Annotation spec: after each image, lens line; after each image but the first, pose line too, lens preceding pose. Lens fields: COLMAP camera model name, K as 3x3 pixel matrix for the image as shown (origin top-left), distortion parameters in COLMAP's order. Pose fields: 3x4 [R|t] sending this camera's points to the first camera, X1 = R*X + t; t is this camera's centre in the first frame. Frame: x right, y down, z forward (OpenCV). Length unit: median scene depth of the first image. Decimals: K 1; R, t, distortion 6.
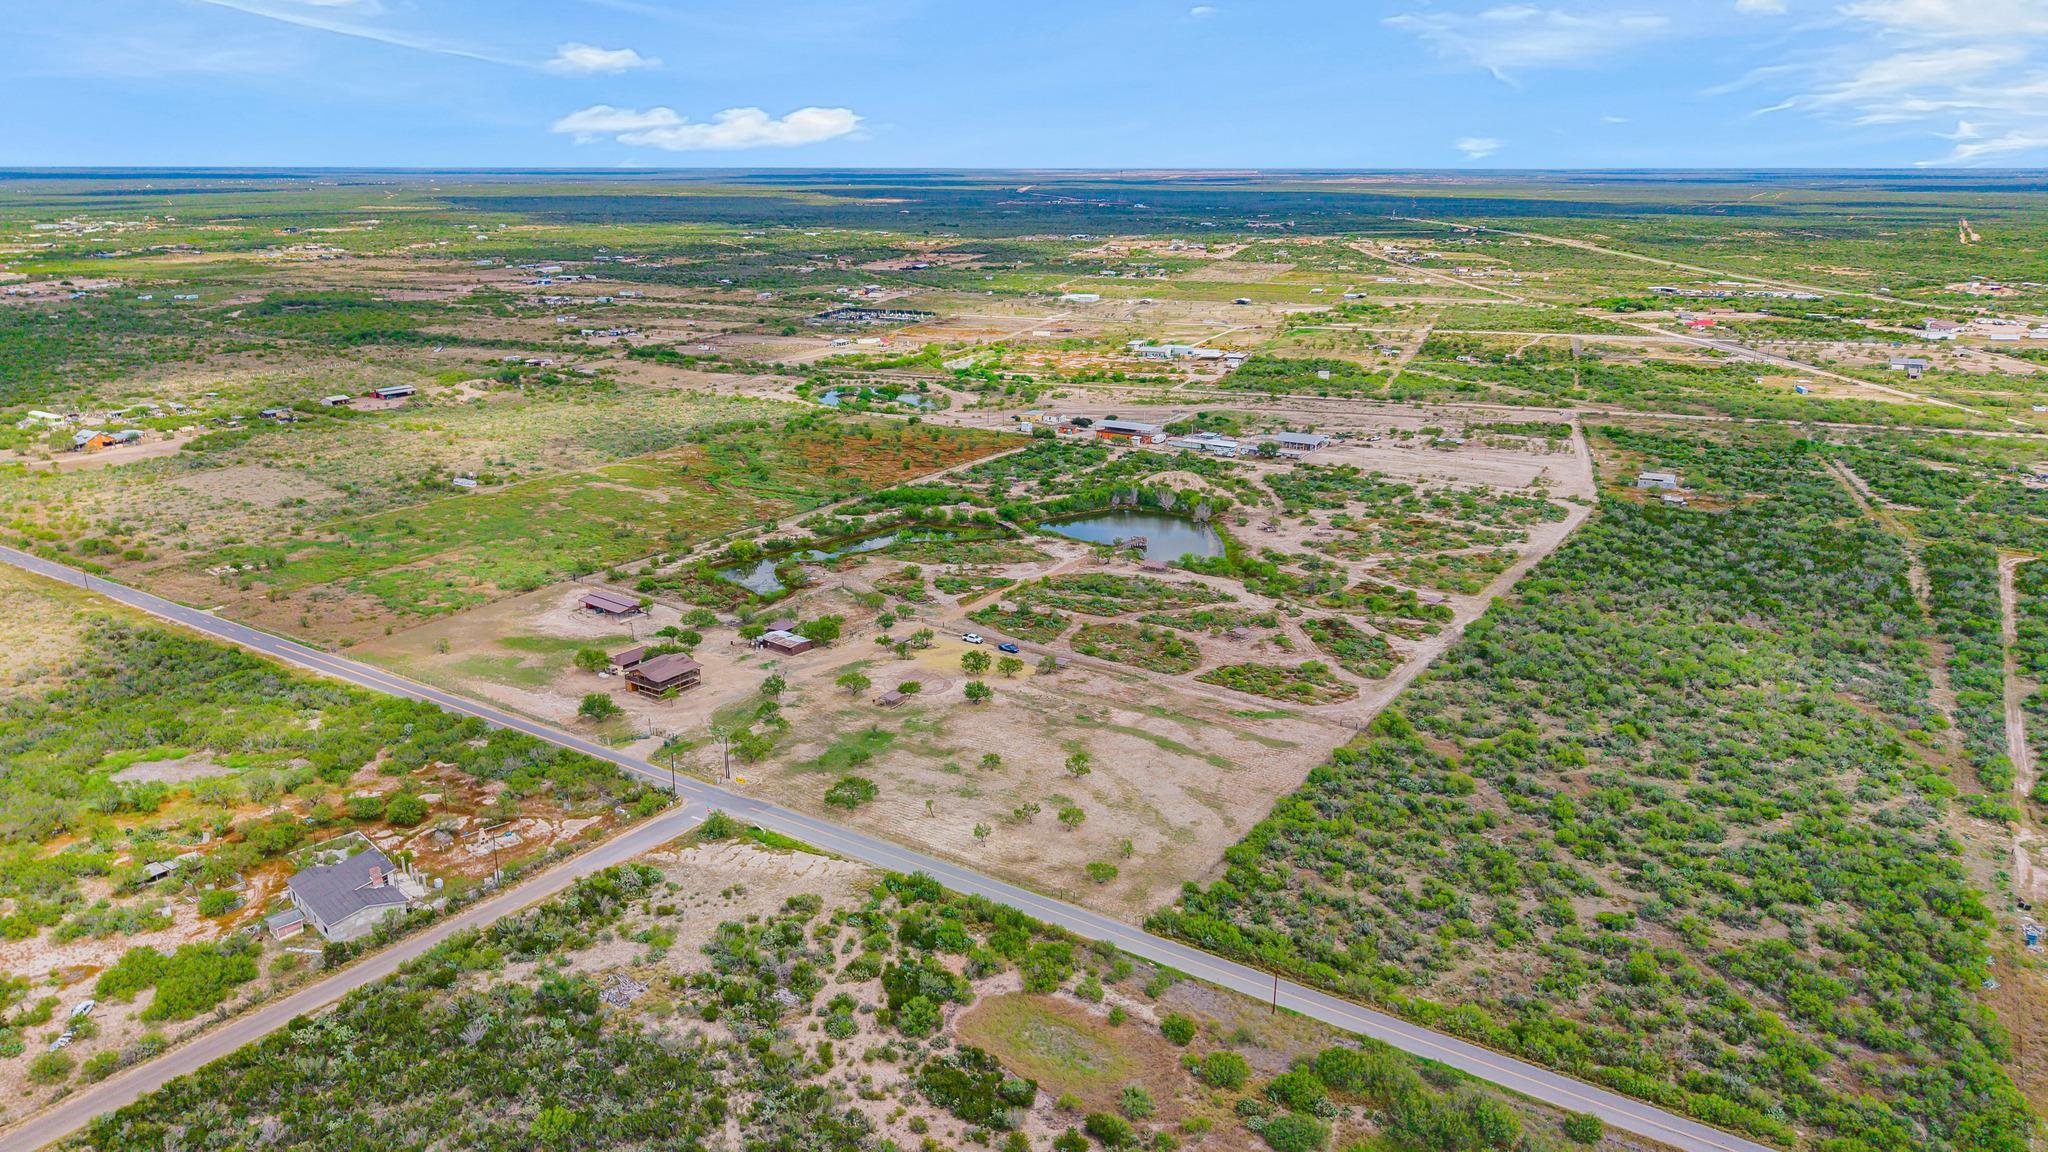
lens RADIAL K [[1362.3, 0, 1024.0], [0, 1362.3, 576.0], [0, 0, 1]] dist [0.006356, -0.002042]
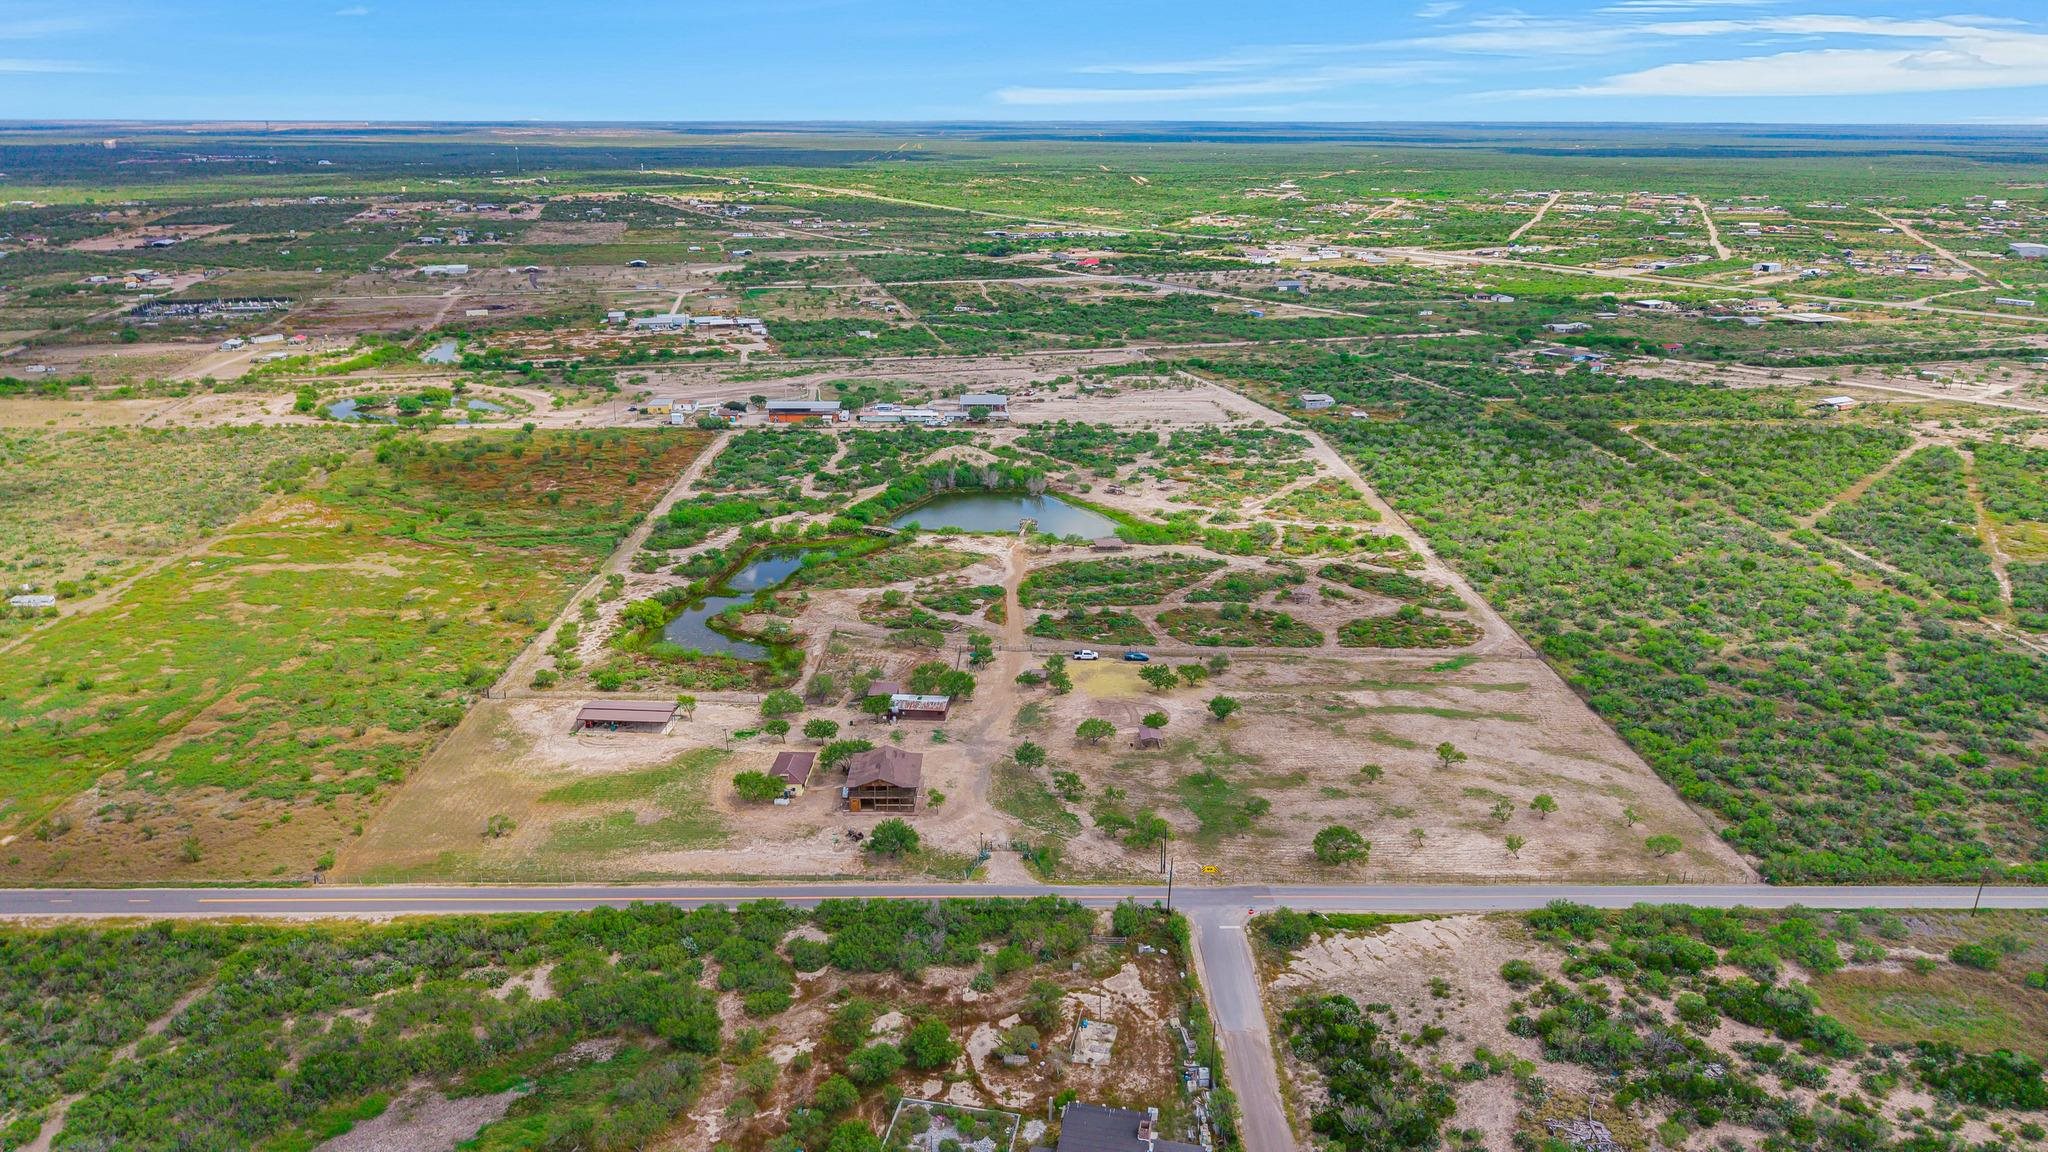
lens RADIAL K [[1371.4, 0, 1011.9], [0, 1371.4, 575.0], [0, 0, 1]] dist [0.001631, -0.000358]
pose [[0.829804, -0.176438, 0.529430, -0.556721], [0.159984, 0.984096, 0.077209, -0.084880], [-0.534632, 0.020632, 0.844833, 0.279757]]
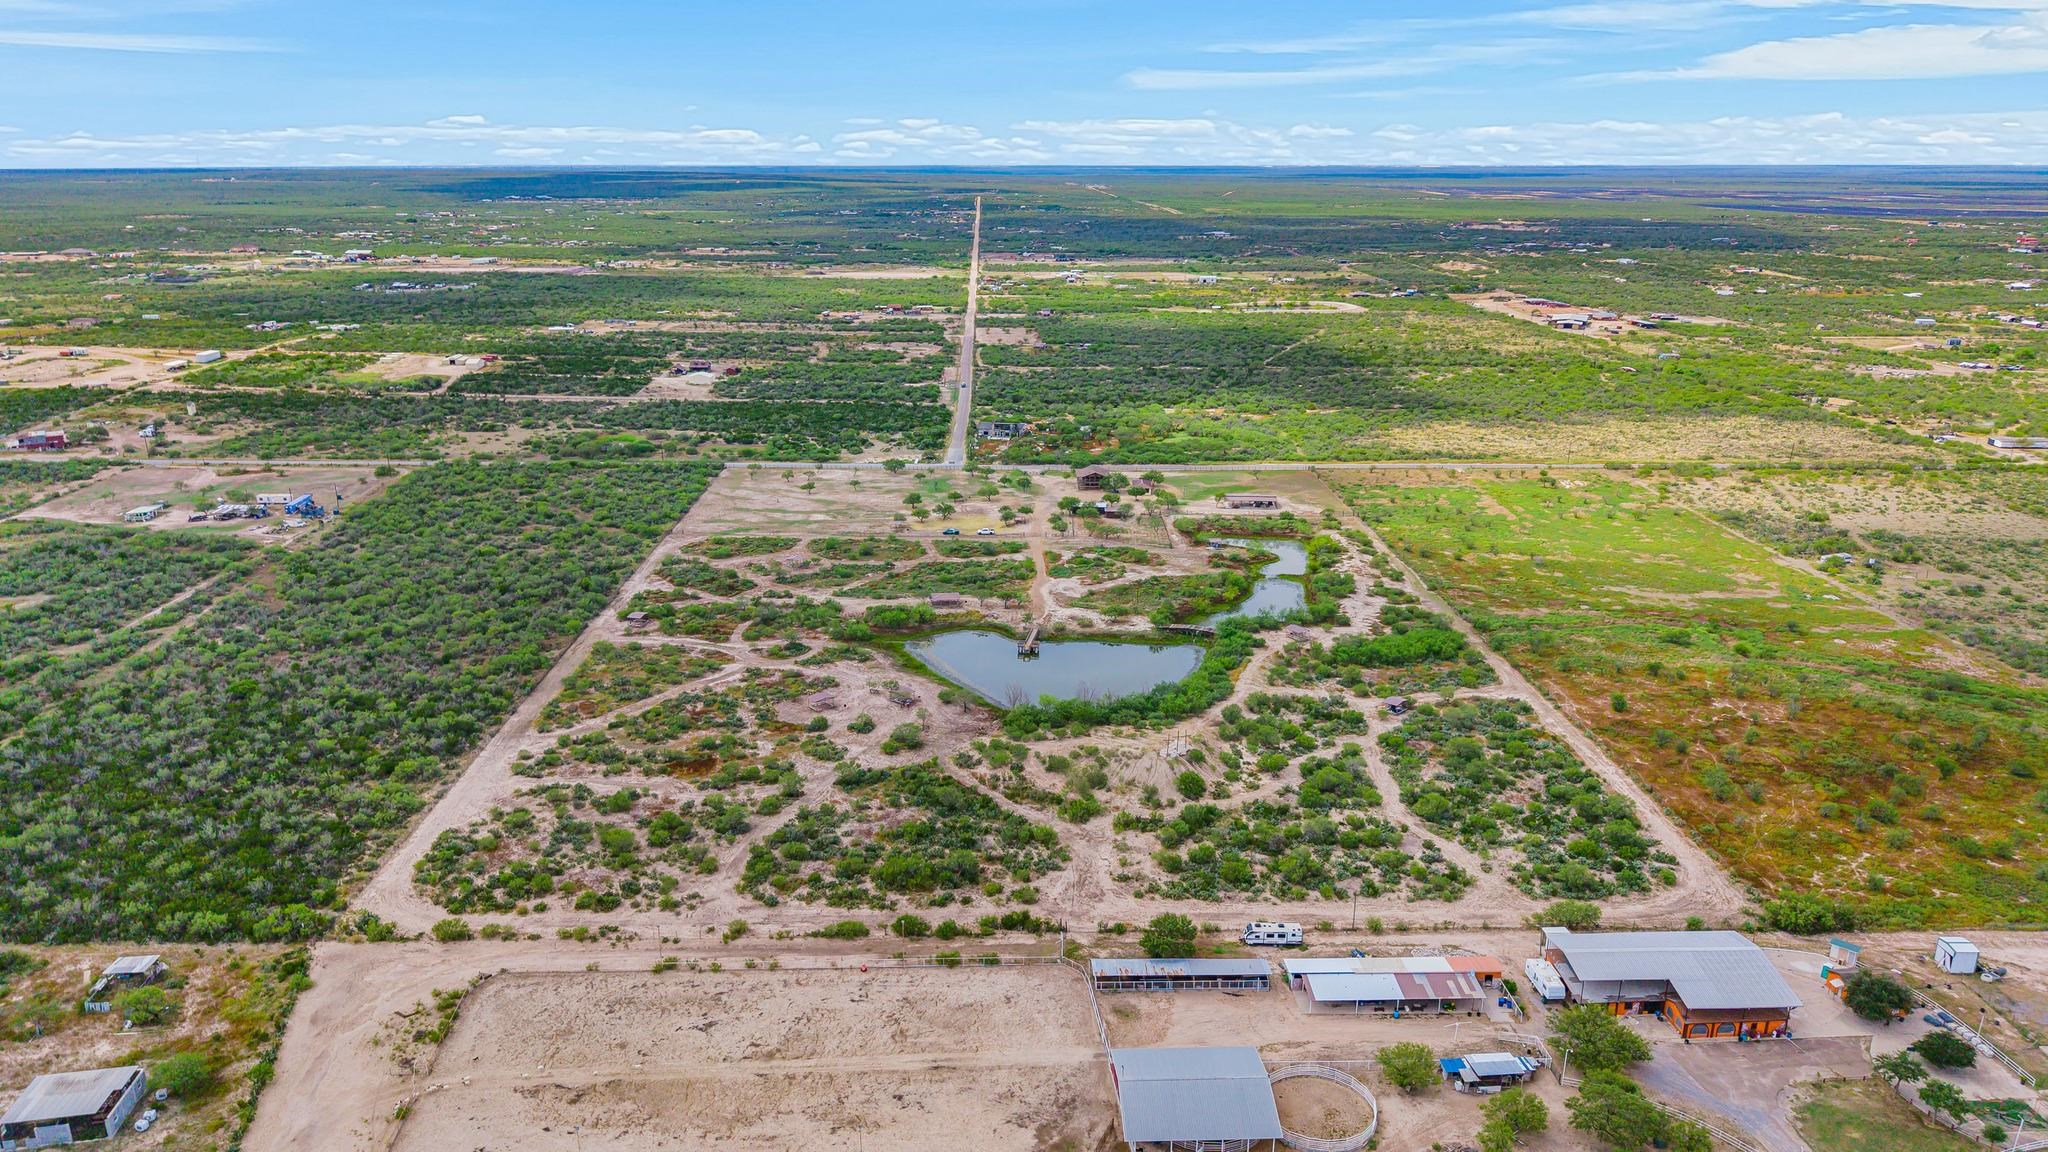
lens RADIAL K [[1362.3, 0, 1024.0], [0, 1362.3, 576.0], [0, 0, 1]] dist [0.006356, -0.002042]
pose [[-0.821214, 0.161245, -0.547365, 0.659265], [-0.170442, 0.846139, 0.504974, -0.588259], [0.544571, 0.507986, -0.667378, 1.950816]]
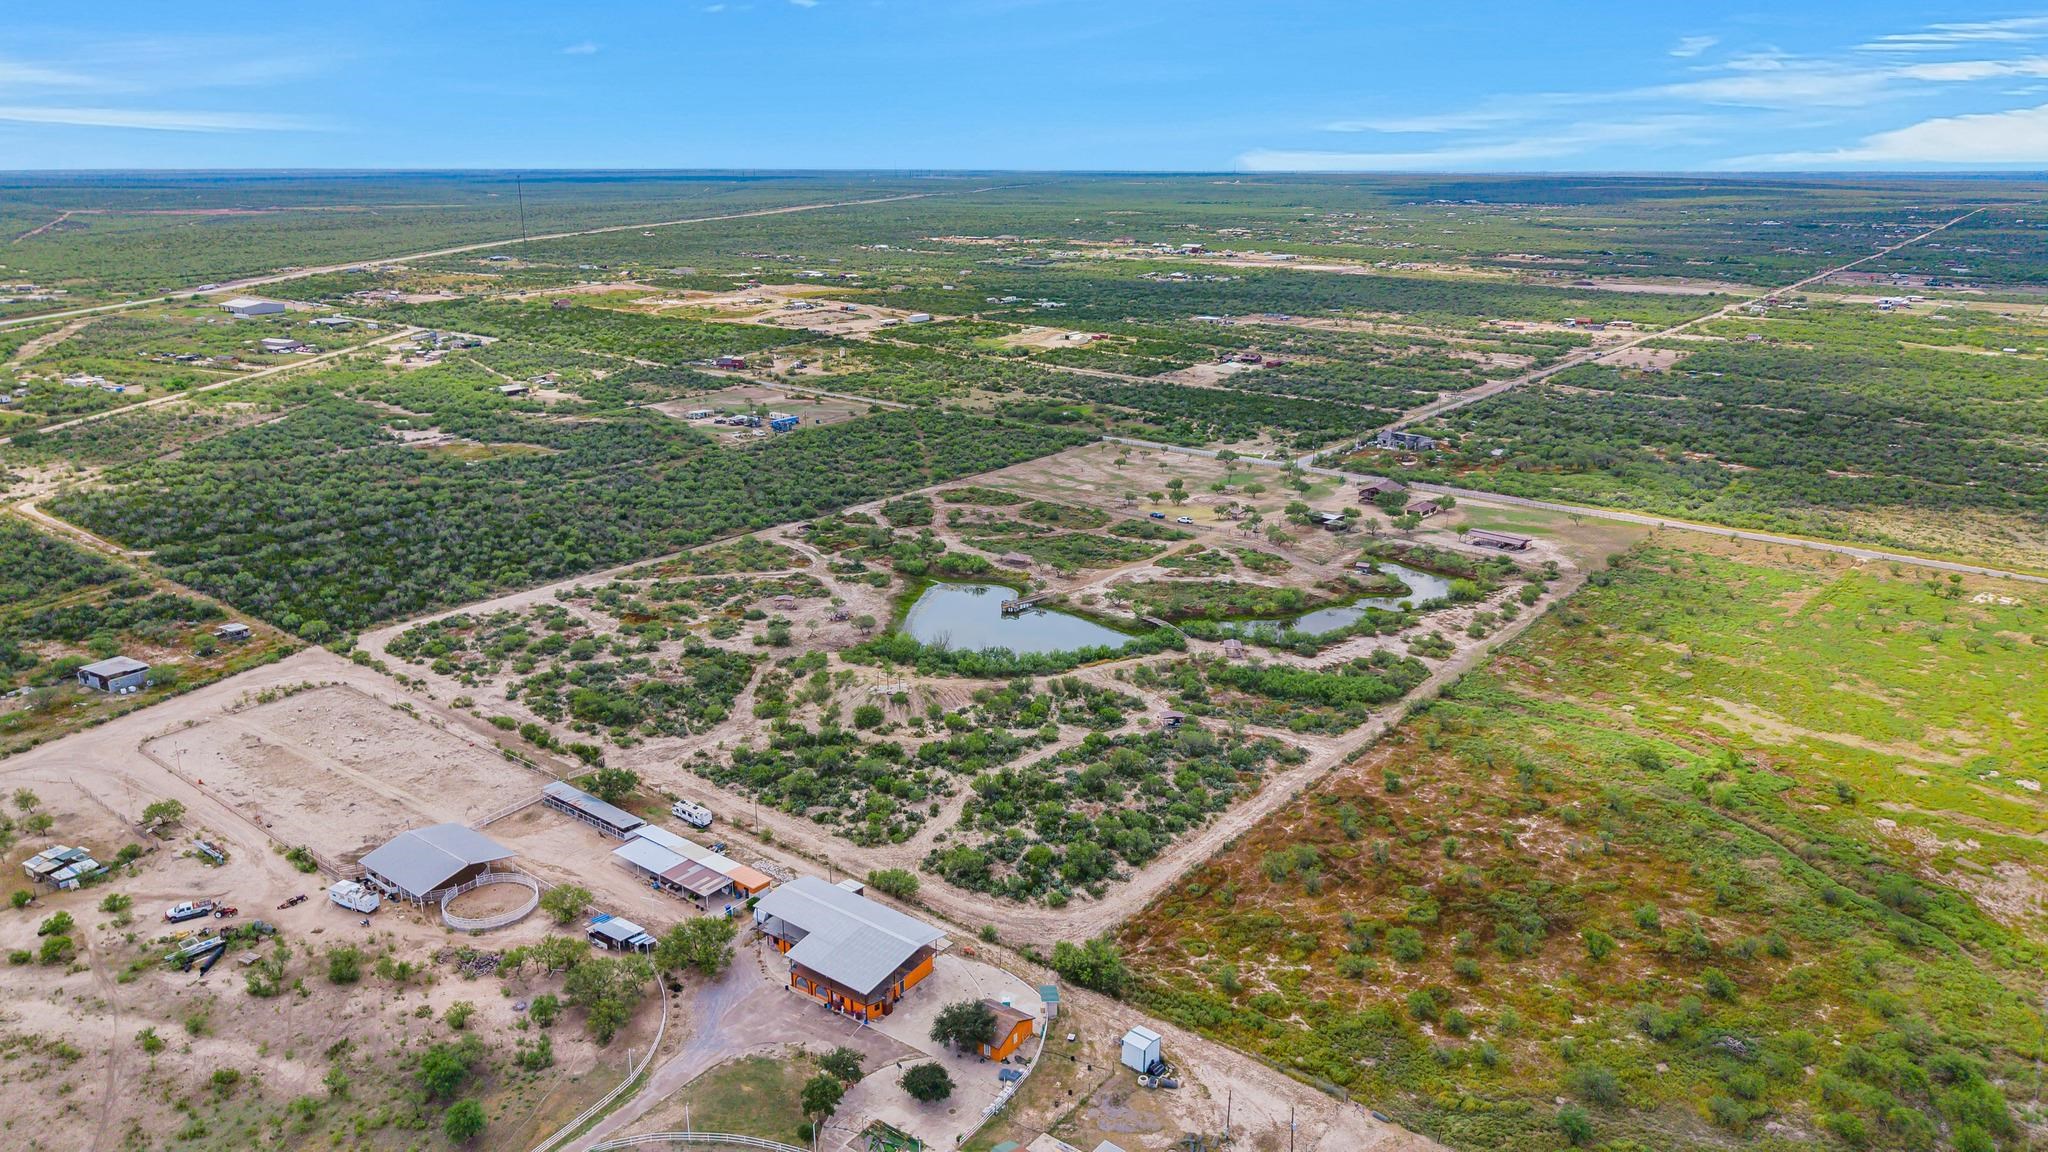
lens RADIAL K [[1362.3, 0, 1024.0], [0, 1362.3, 576.0], [0, 0, 1]] dist [0.006356, -0.002042]
pose [[-0.996641, -0.029654, 0.076332, 0.015716], [0.017660, 0.832362, 0.553950, -0.665937], [-0.079962, 0.553438, -0.829043, 2.206080]]
